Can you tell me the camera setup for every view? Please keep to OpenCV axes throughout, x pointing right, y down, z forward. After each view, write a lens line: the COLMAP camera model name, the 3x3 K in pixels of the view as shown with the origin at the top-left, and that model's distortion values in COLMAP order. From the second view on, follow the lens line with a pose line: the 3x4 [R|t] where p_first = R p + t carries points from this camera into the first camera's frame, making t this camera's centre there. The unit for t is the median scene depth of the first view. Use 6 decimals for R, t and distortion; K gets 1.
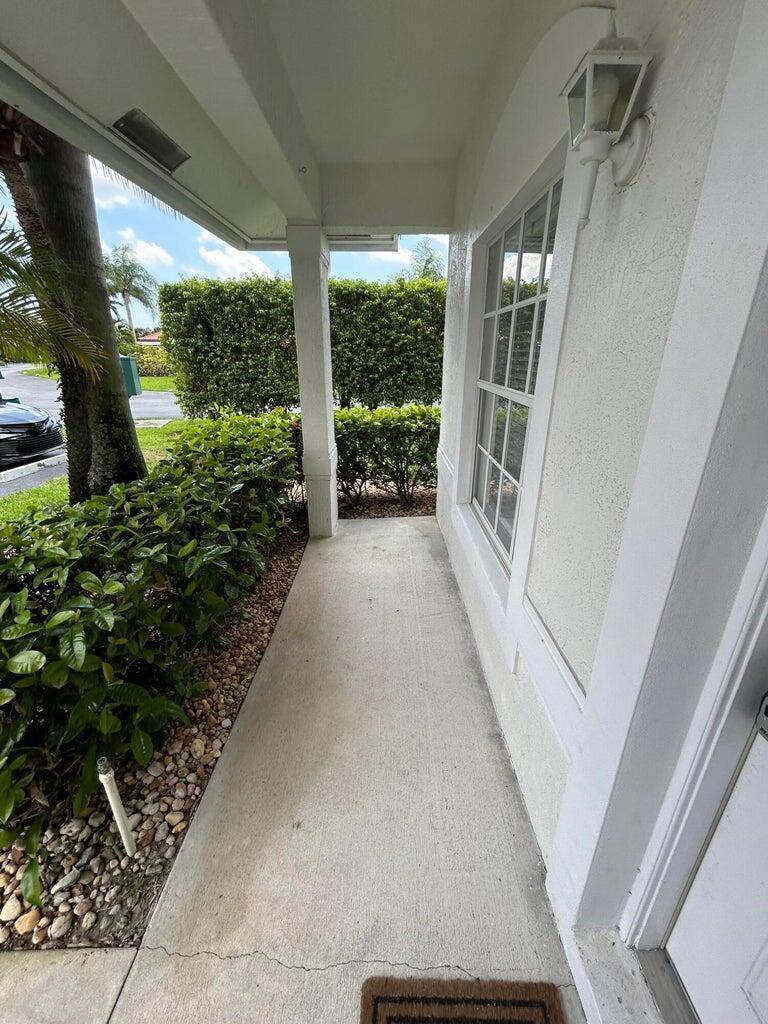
lens RADIAL K [[414.7, 0, 384.0], [0, 414.7, 512.0], [0, 0, 1]] dist [-0.012383, -0.000004]
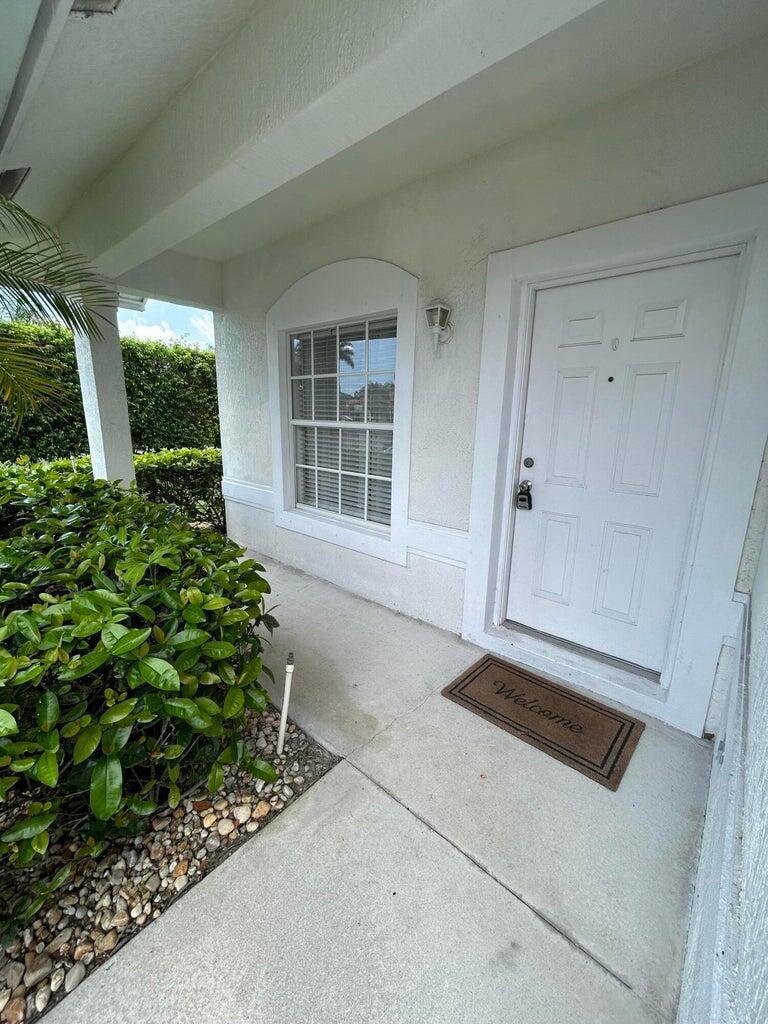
lens RADIAL K [[414.7, 0, 384.0], [0, 414.7, 512.0], [0, 0, 1]] dist [-0.012383, -0.000004]
pose [[0.672552, -0.157704, 0.723051, -0.937388], [0.246259, 0.969042, -0.017703, 0.142929], [-0.697876, 0.189964, 0.690567, -0.234405]]
